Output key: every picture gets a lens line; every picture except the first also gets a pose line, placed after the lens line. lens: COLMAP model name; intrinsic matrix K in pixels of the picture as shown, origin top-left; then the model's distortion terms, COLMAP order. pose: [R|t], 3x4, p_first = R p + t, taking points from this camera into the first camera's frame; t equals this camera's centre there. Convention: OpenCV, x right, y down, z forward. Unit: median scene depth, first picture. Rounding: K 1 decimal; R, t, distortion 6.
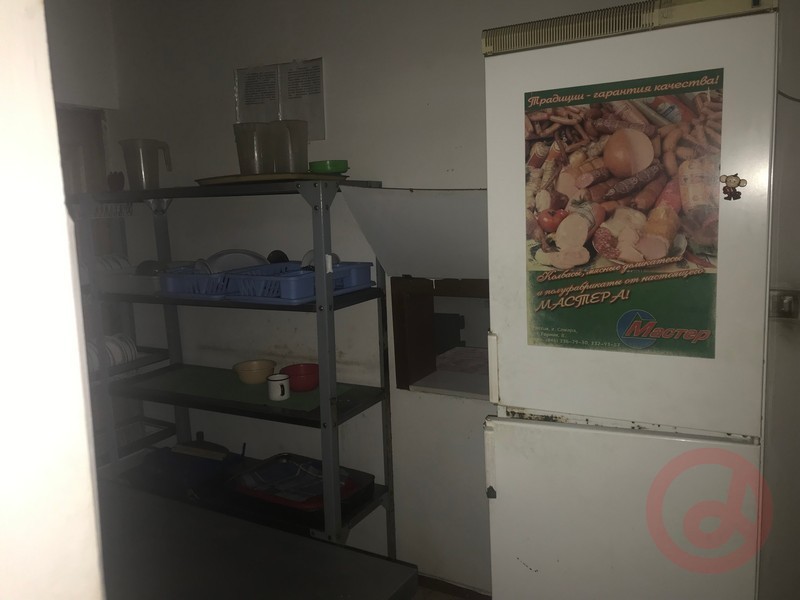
lens RADIAL K [[643.7, 0, 398.4], [0, 643.7, 295.8], [0, 0, 1]] dist [0.024805, -0.041229]
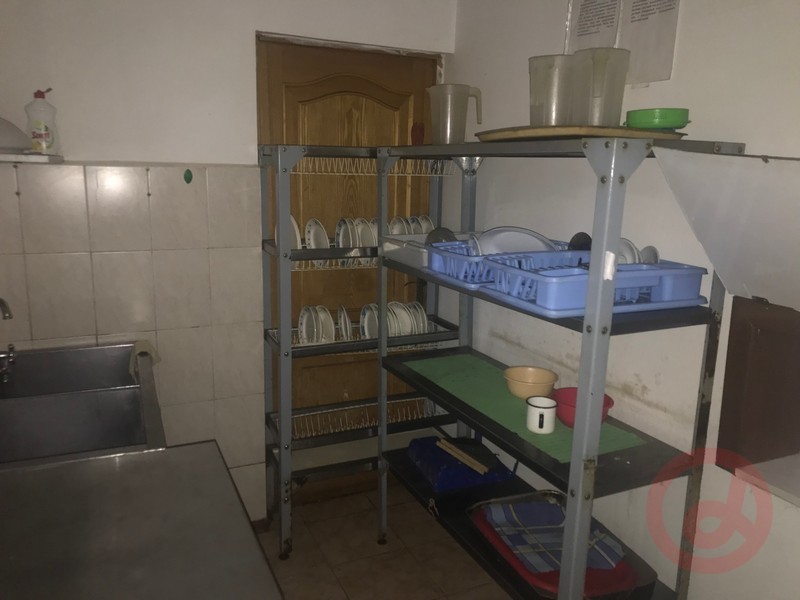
lens RADIAL K [[643.7, 0, 398.4], [0, 643.7, 295.8], [0, 0, 1]] dist [0.024805, -0.041229]
pose [[0.804723, 0.171248, -0.568414, 0.087073], [-0.137574, 0.985220, 0.102053, -0.050773], [0.577489, -0.003925, 0.816389, 0.296253]]
